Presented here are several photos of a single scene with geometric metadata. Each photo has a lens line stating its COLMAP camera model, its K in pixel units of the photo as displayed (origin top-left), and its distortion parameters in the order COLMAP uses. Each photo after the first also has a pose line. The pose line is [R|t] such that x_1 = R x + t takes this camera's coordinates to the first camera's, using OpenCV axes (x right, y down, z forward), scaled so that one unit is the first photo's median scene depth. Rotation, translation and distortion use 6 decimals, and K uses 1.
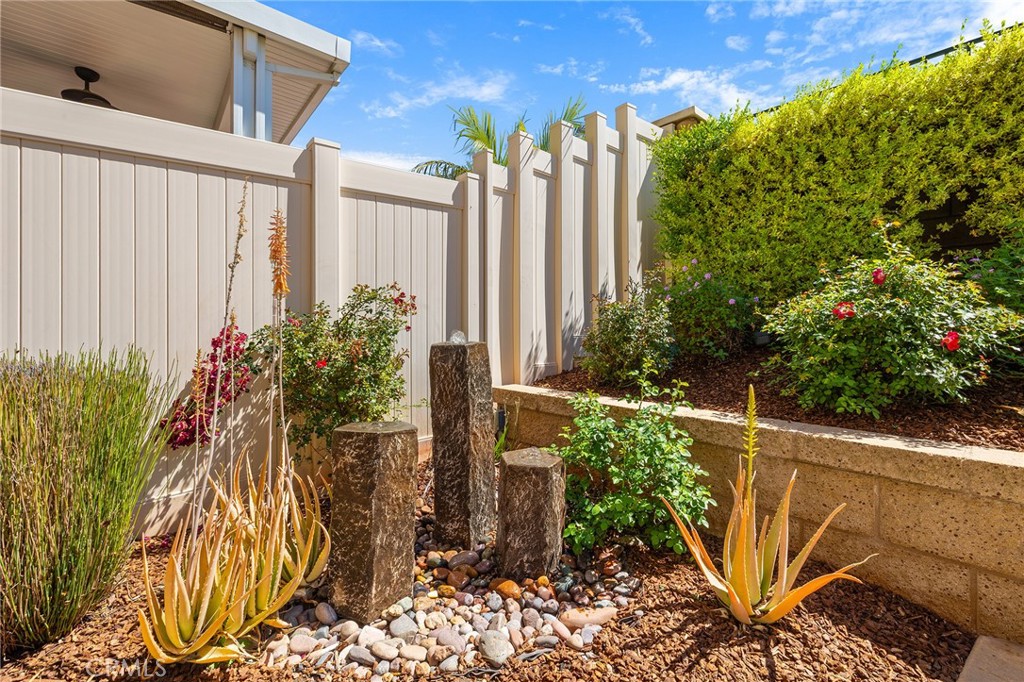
lens RADIAL K [[434.0, 0, 502.1], [0, 434.0, 323.8], [0, 0, 1]] dist [-0.000165, 0.000019]
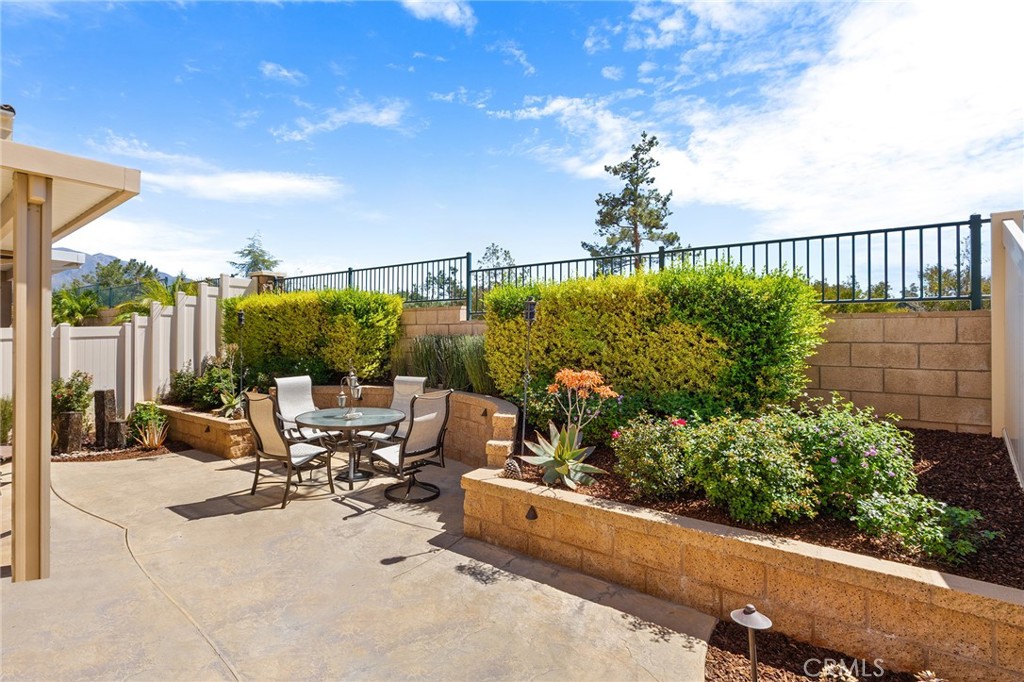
lens RADIAL K [[501.9, 0, 423.6], [0, 501.9, 329.4], [0, 0, 1]] dist [0.001903, -0.000146]
pose [[0.989963, 0.005386, 0.141226, 1.434943], [-0.005894, 0.999978, 0.003176, -0.360510], [-0.141206, -0.003977, 0.989972, -2.571003]]
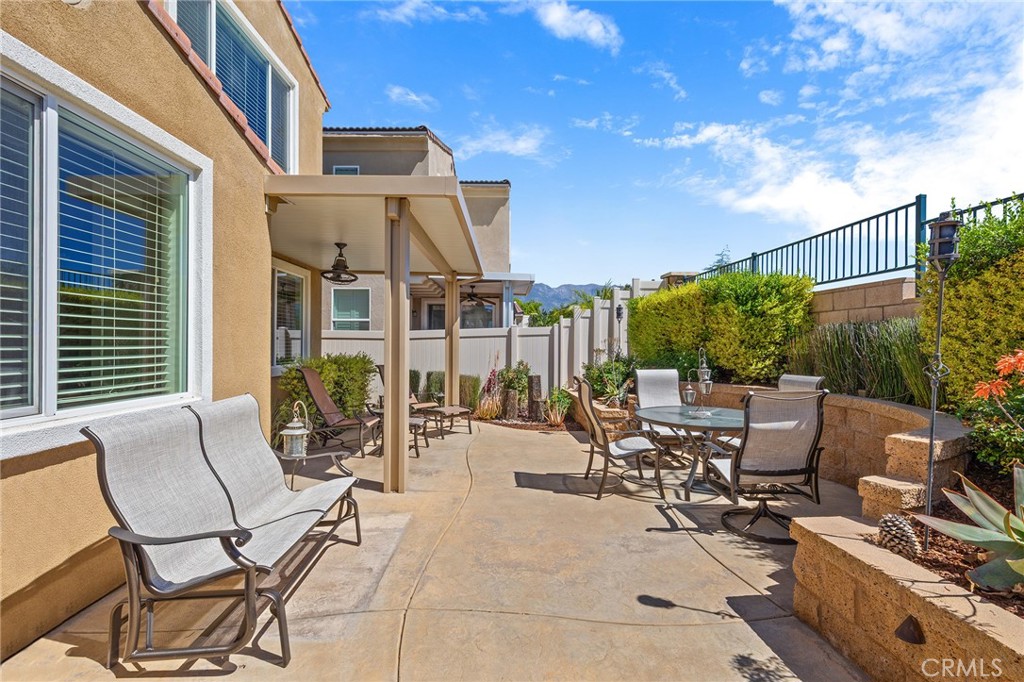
lens RADIAL K [[432.5, 0, 506.9], [0, 432.5, 345.0], [0, 0, 1]] dist [0.000410, 0.000153]
pose [[0.780721, 0.007348, -0.624836, 1.894659], [0.000367, 0.999925, 0.012217, -0.247910], [0.624880, -0.009767, 0.780660, -2.027933]]
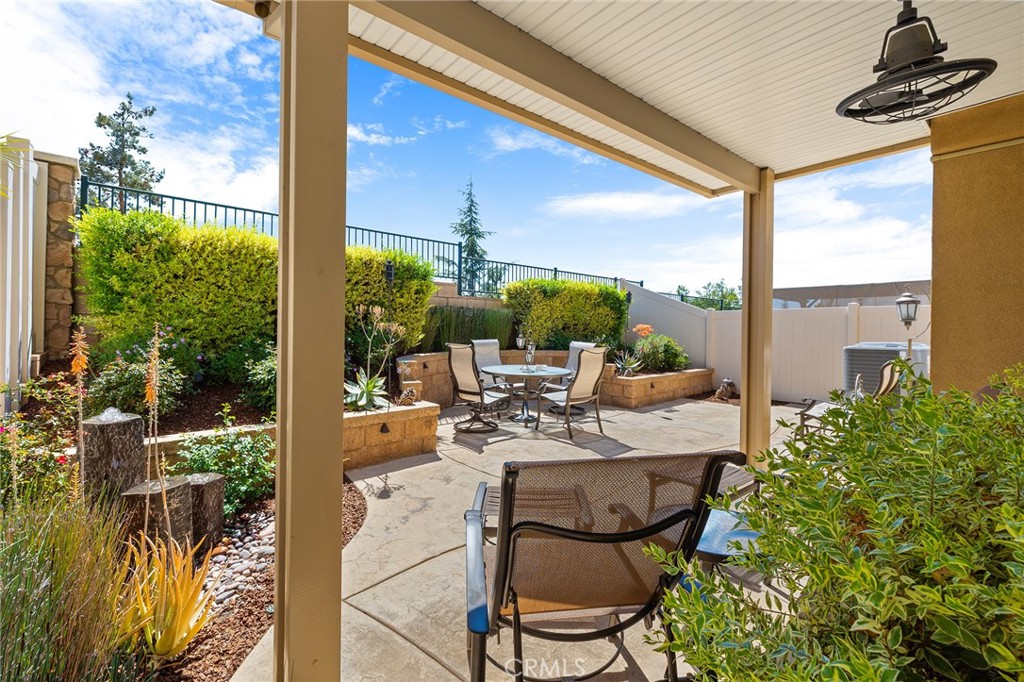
lens RADIAL K [[441.2, 0, 506.2], [0, 441.2, 329.2], [0, 0, 1]] dist [-0.000240, 0.000013]
pose [[-0.025033, -0.004360, 0.999677, -1.064309], [-0.026655, 0.999638, 0.003692, -0.188229], [-0.999331, -0.026554, -0.025140, -0.047198]]
